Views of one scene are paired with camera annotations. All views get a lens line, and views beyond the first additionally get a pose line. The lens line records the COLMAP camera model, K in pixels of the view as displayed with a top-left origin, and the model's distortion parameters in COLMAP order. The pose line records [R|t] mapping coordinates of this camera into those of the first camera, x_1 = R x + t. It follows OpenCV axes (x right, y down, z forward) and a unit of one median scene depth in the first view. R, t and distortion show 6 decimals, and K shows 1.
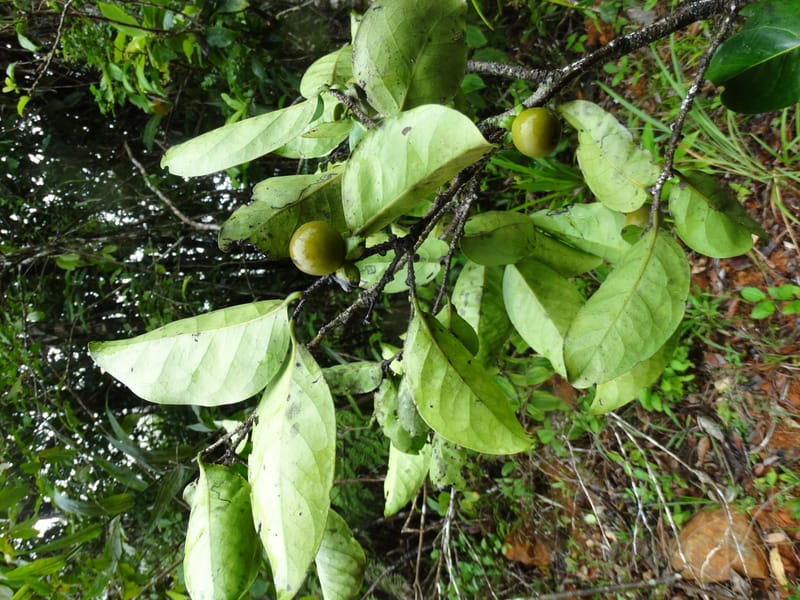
lens RADIAL K [[612.1, 0, 400.0], [0, 612.1, 300.0], [0, 0, 1]] dist [-0.009084, 0.001260]
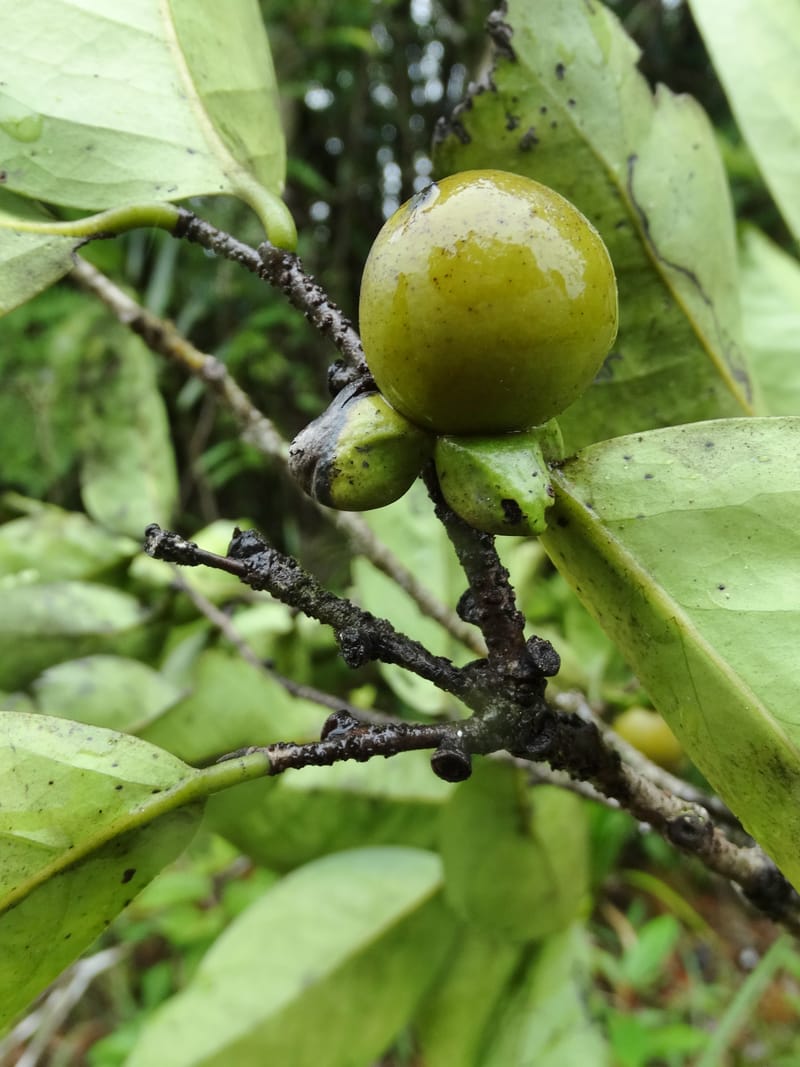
lens RADIAL K [[816.4, 0, 405.9], [0, 816.4, 530.3], [0, 0, 1]] dist [-0.009084, 0.001260]
pose [[0.022981, 0.998752, 0.044346, -0.067141], [-0.999722, 0.023191, -0.004213, -0.050208], [-0.005236, -0.044237, 0.999007, 0.678705]]
